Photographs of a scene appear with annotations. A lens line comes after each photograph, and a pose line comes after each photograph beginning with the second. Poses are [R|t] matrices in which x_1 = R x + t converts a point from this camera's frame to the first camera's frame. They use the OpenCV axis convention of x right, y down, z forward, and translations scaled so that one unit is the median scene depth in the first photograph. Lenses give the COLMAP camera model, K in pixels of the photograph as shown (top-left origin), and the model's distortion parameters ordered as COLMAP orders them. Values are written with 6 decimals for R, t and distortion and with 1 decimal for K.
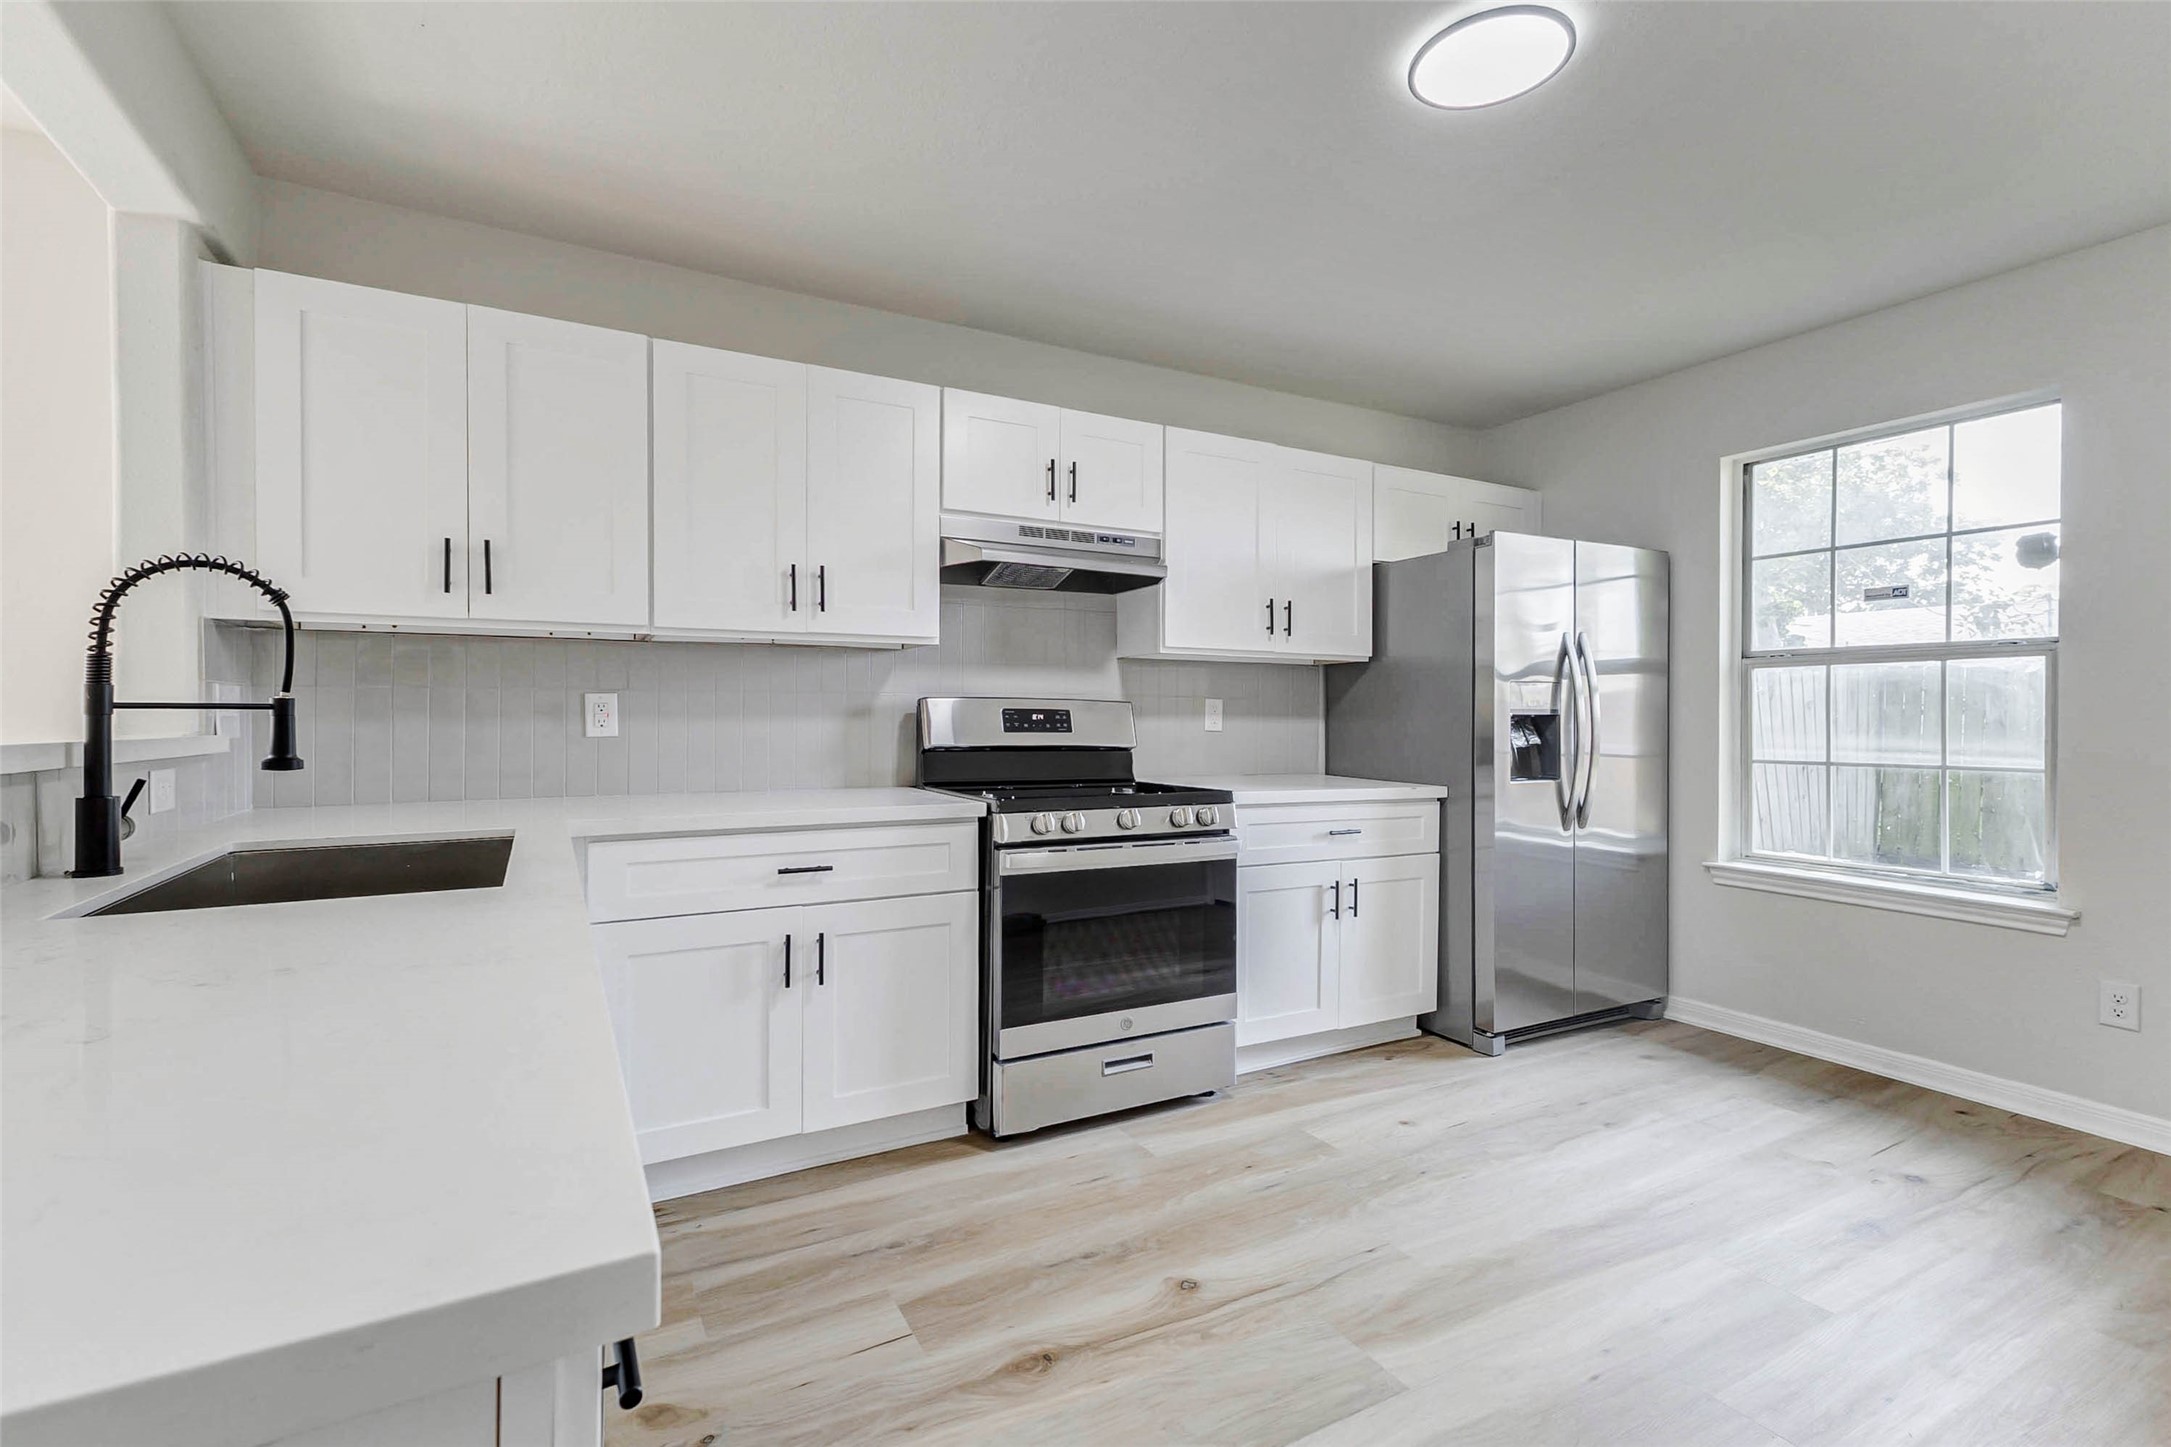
lens RADIAL K [[947.9, 0, 1073.1], [0, 947.9, 721.5], [0, 0, 1]] dist [0.002513, 0.000251]
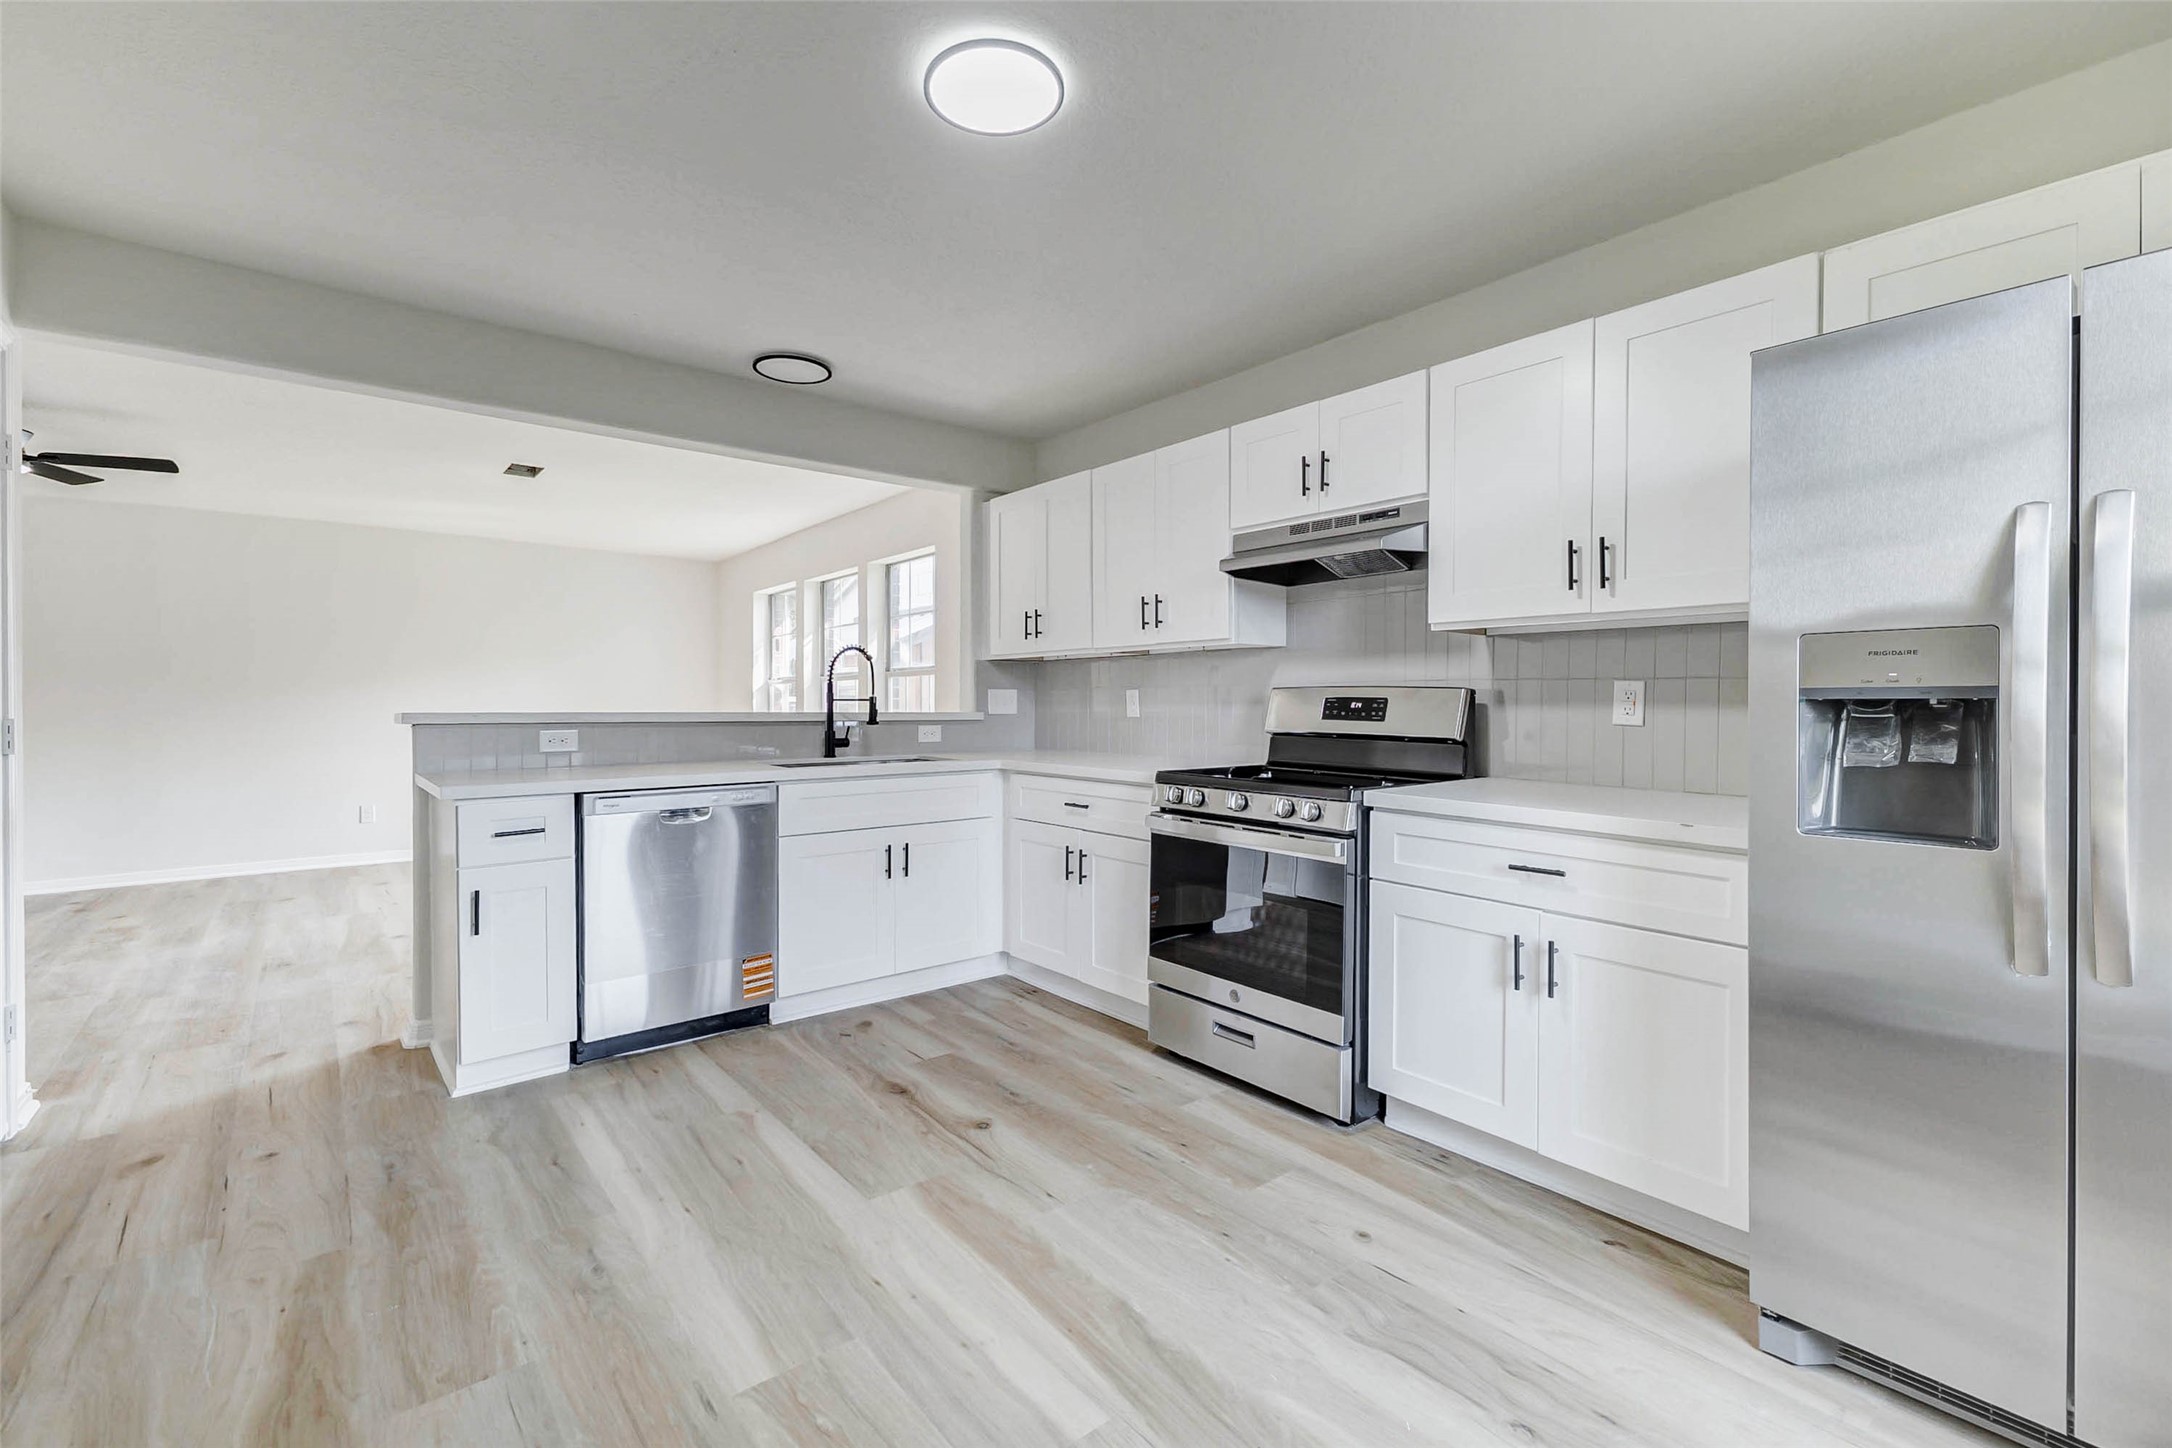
lens RADIAL K [[959.3, 0, 1090.3], [0, 959.3, 707.1], [0, 0, 1]] dist [0.010384, -0.000047]
pose [[0.196541, 0.004148, -0.980487, 1.058053], [-0.005975, 0.999978, 0.003033, -0.004855], [0.980477, 0.005263, 0.196562, 0.622481]]
